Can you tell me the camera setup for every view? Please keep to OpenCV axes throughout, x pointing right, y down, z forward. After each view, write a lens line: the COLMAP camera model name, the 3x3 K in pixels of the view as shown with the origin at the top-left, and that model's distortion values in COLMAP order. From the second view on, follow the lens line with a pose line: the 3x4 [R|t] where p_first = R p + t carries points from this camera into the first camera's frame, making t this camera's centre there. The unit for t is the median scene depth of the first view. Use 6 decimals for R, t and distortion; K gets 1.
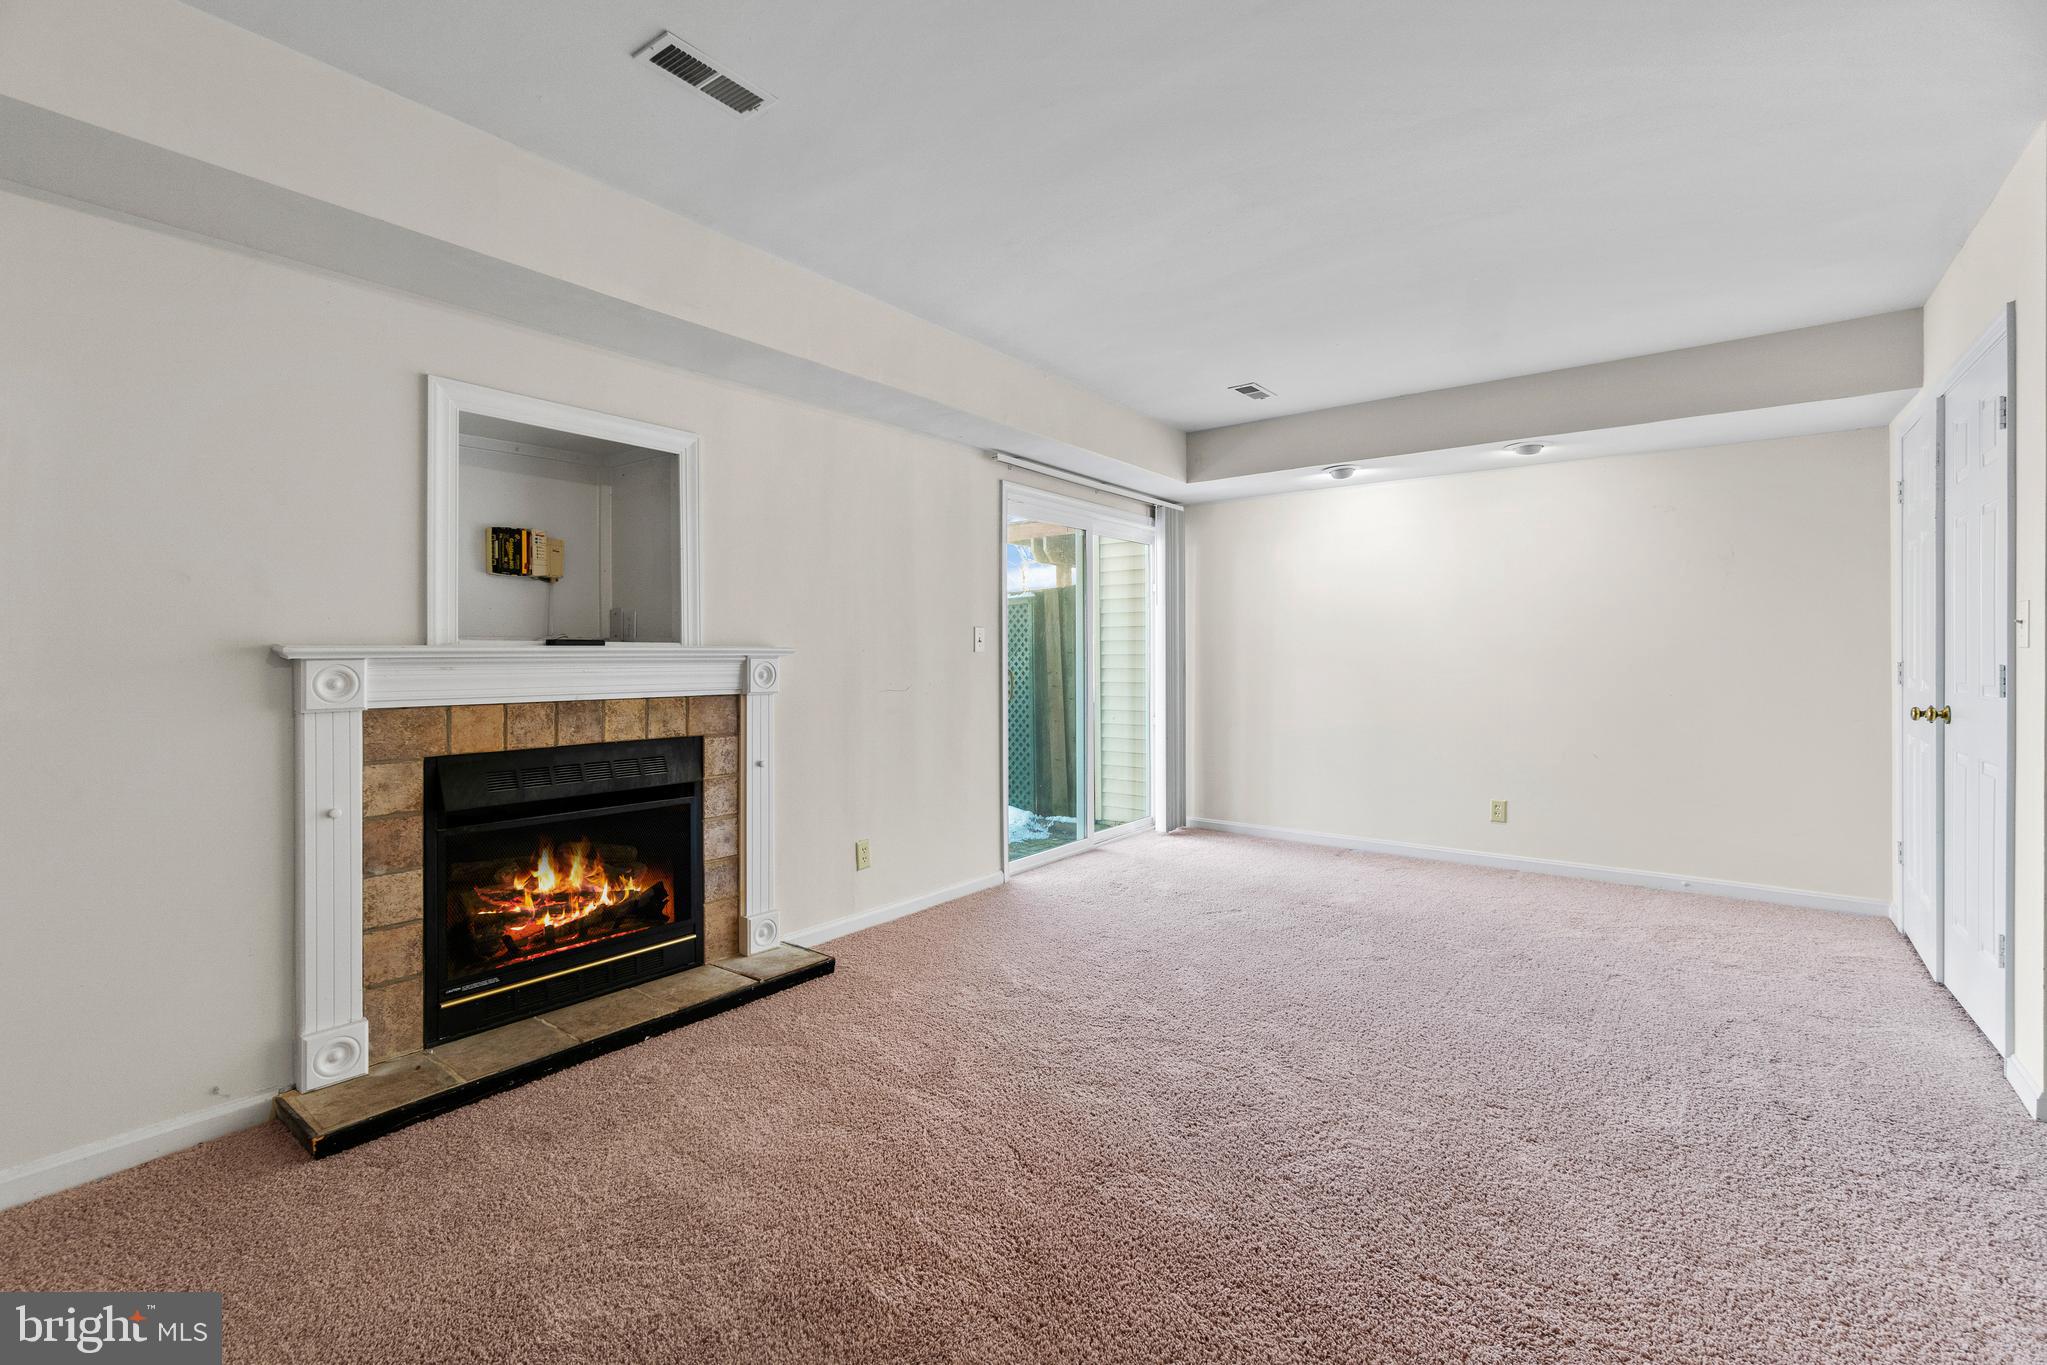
lens RADIAL K [[883.2, 0, 1013.7], [0, 883.2, 665.6], [0, 0, 1]] dist [-0.003516, 0.000533]
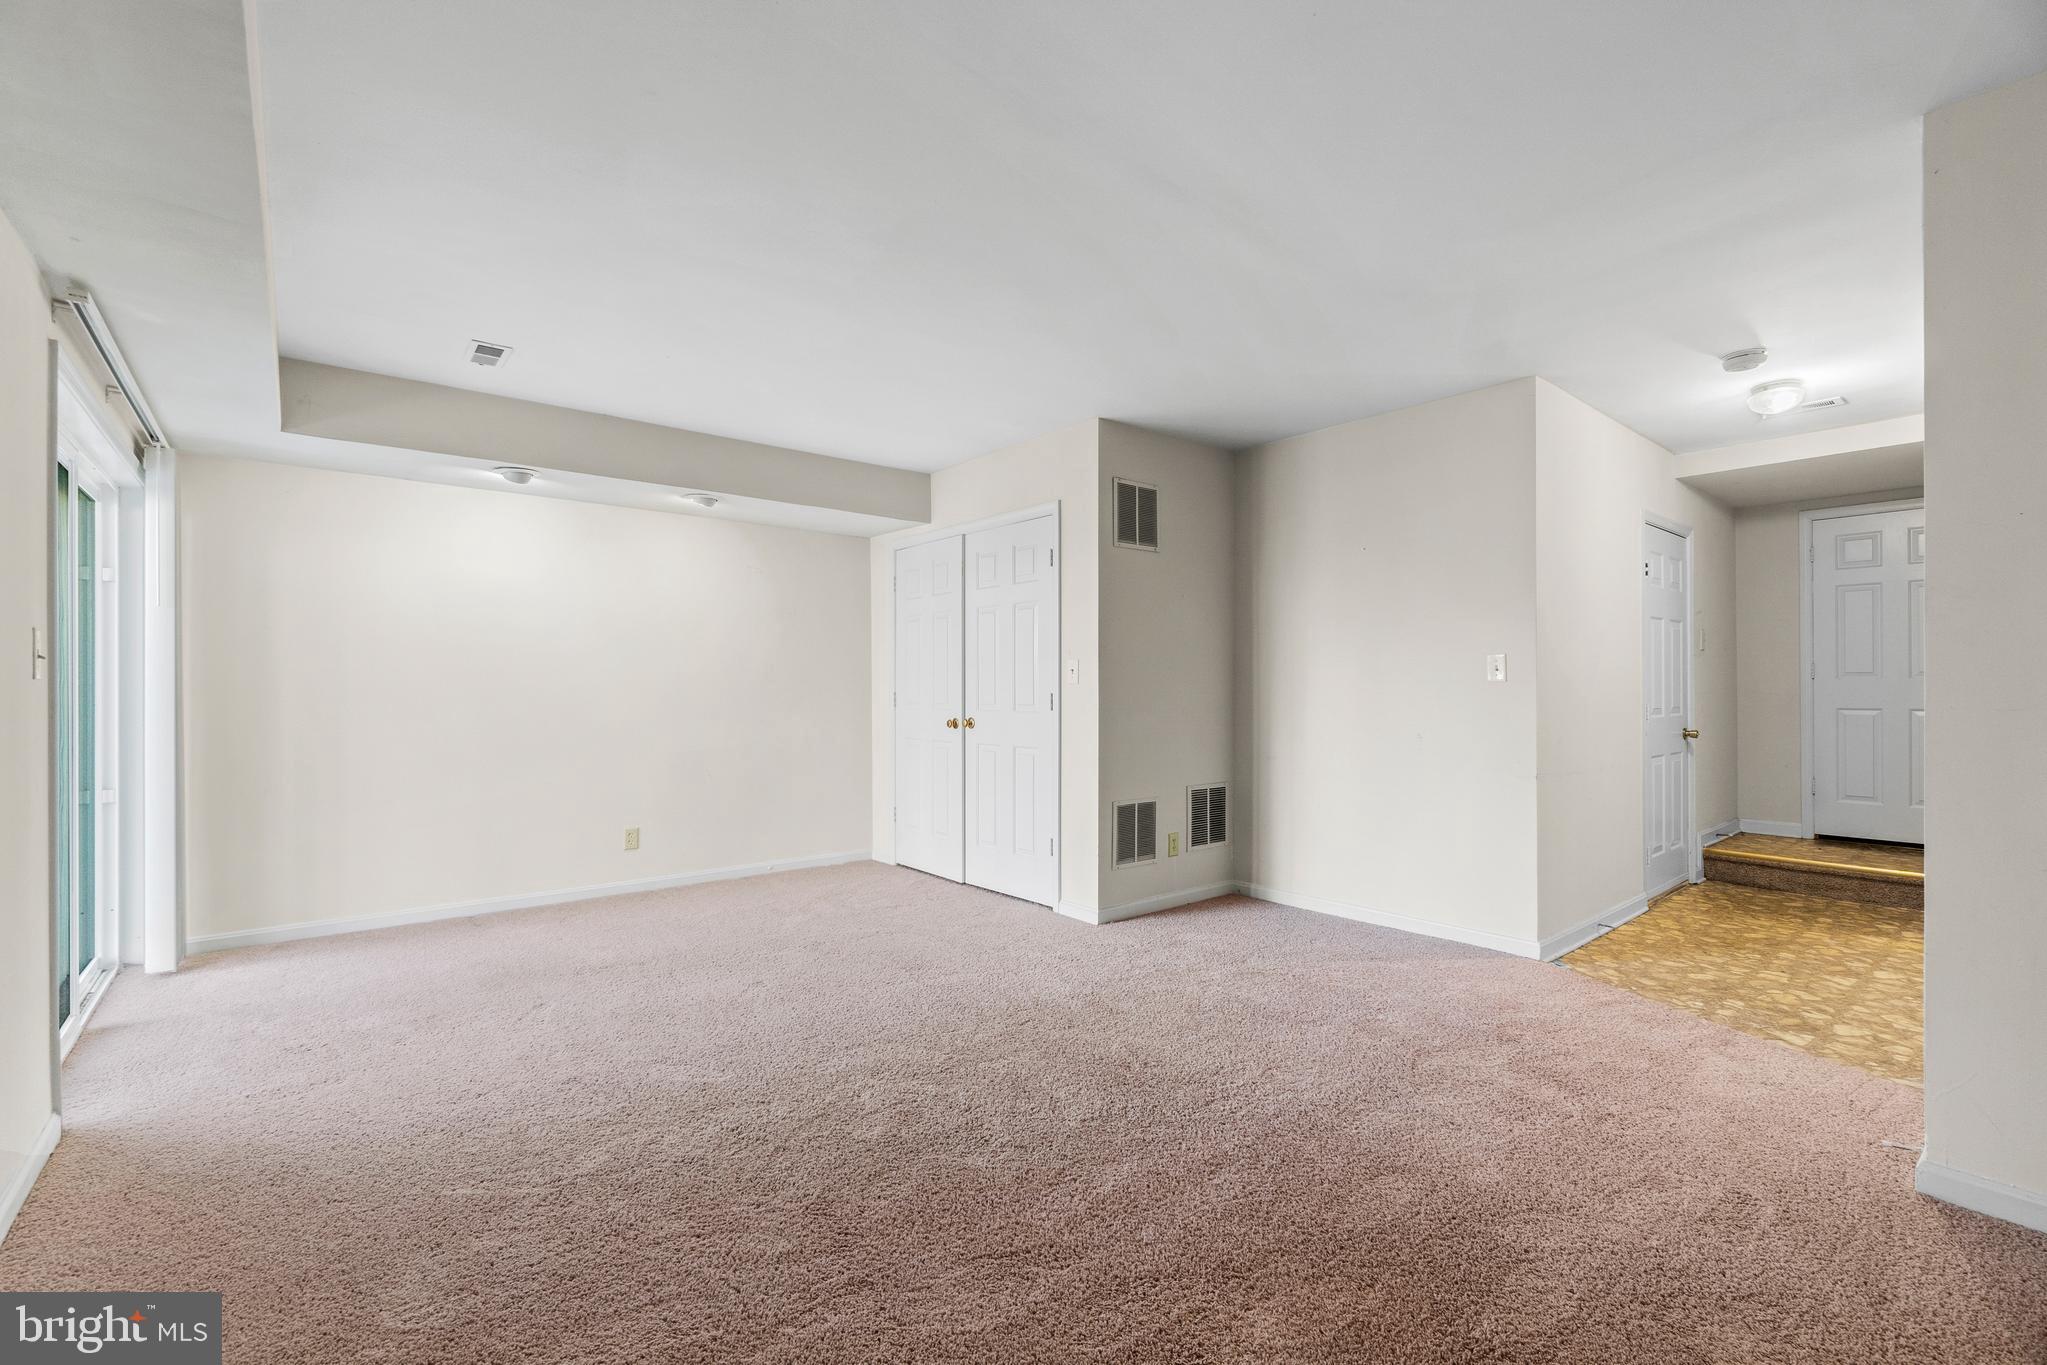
lens RADIAL K [[880.2, 0, 1023.5], [0, 880.2, 682.5], [0, 0, 1]] dist [-0.000204, 0.000019]
pose [[0.220480, 0.007653, 0.975362, -0.558631], [0.011133, 0.999884, -0.010362, -0.002738], [-0.975328, 0.013143, 0.220369, 0.510994]]
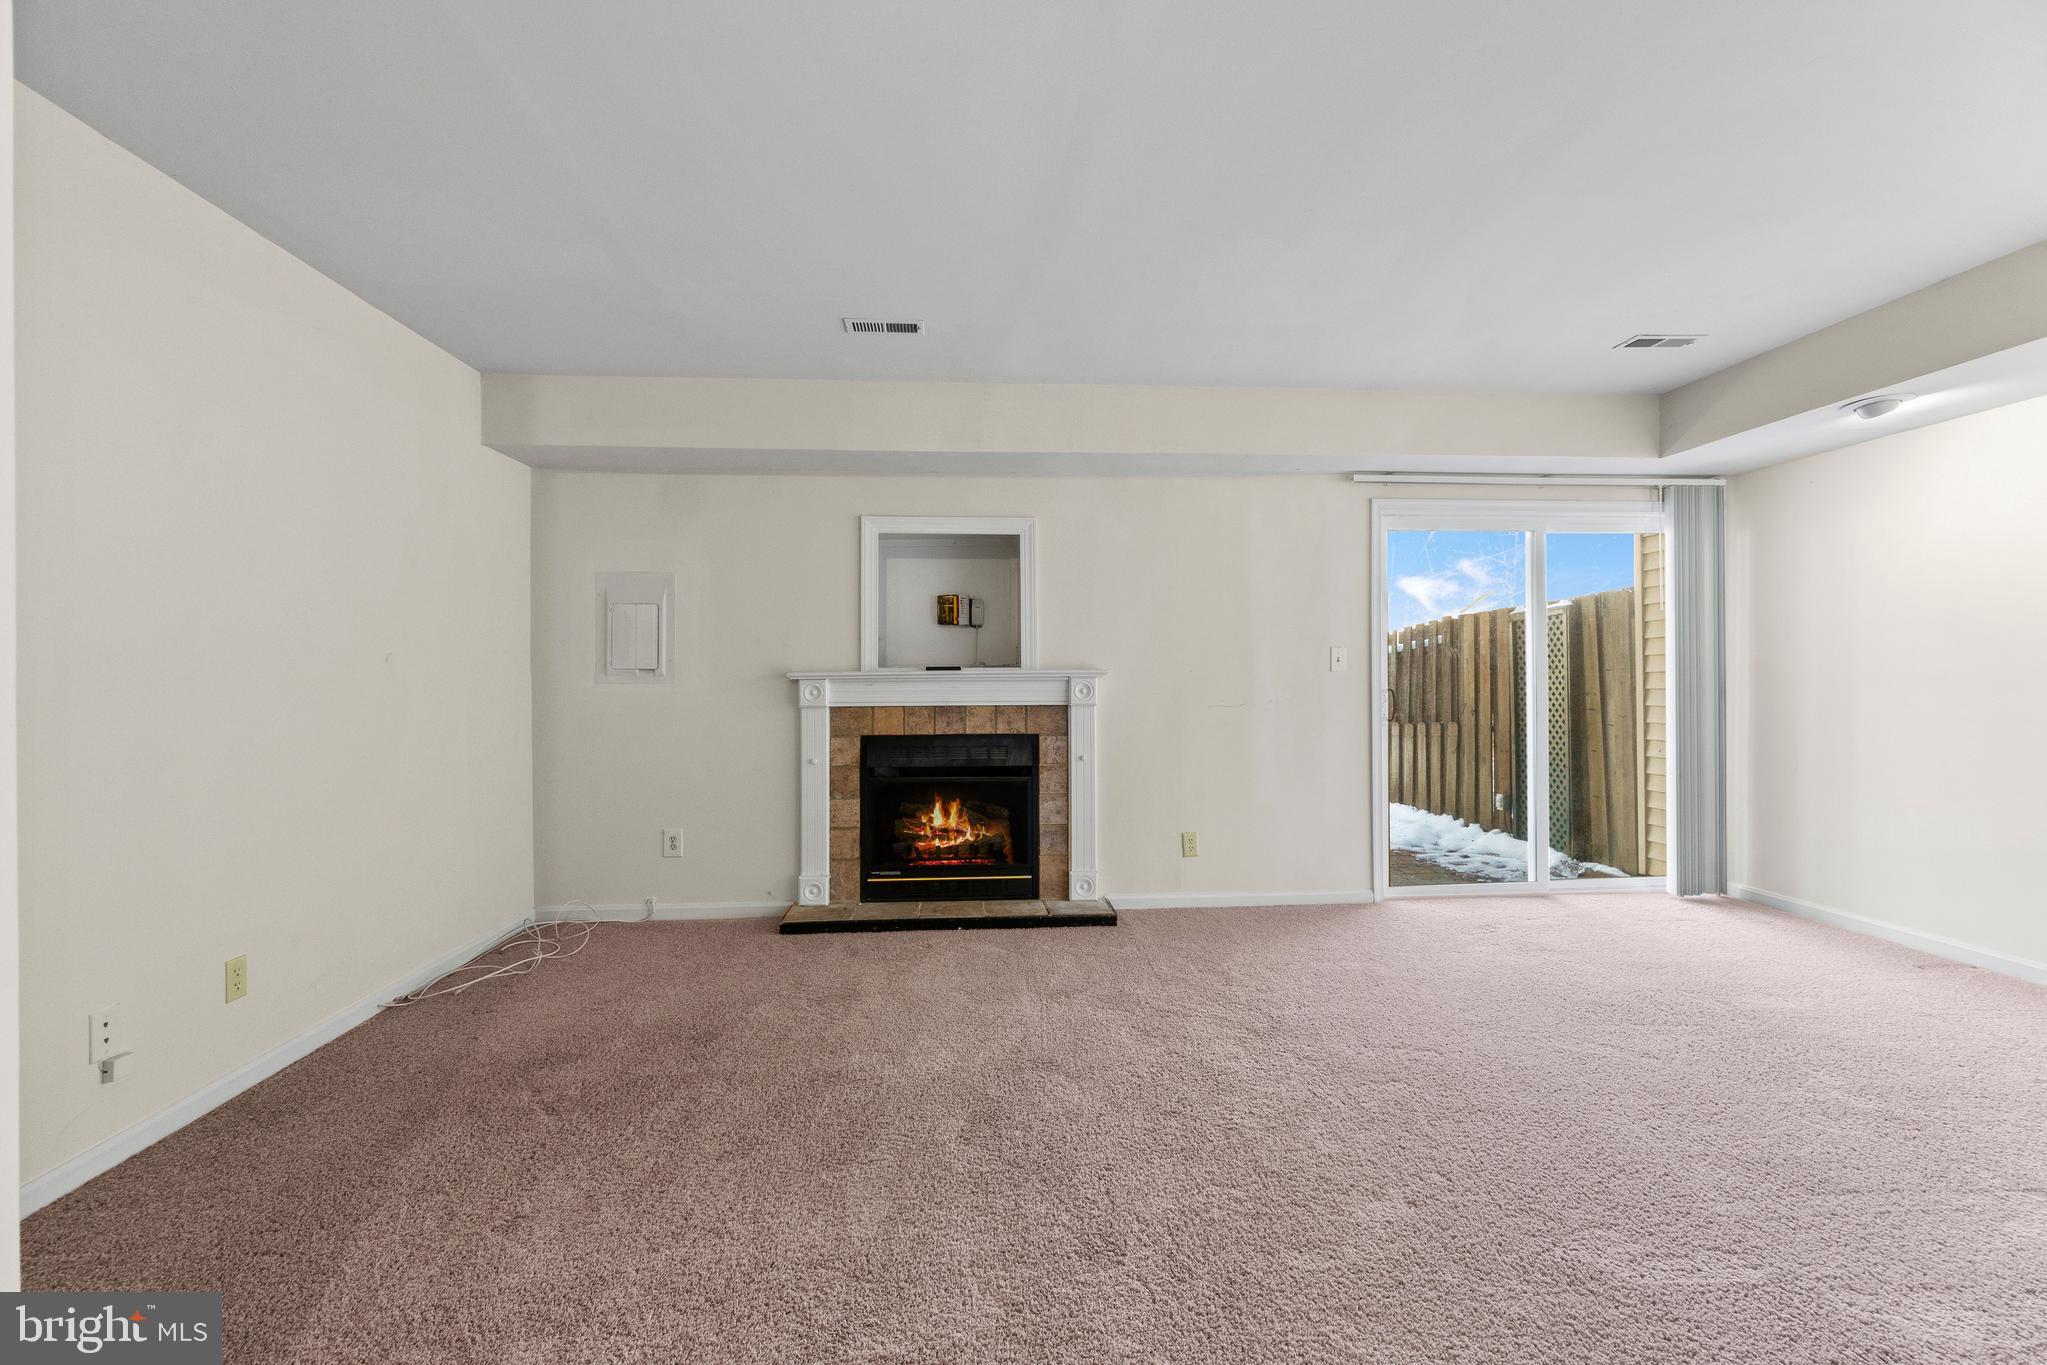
lens RADIAL K [[880.2, 0, 1023.5], [0, 880.2, 682.5], [0, 0, 1]] dist [-0.000204, 0.000019]
pose [[0.665514, 0.000825, -0.746384, 0.687357], [-0.002900, 0.999995, -0.001480, 0.000353], [0.746379, 0.003149, 0.665513, 0.062277]]
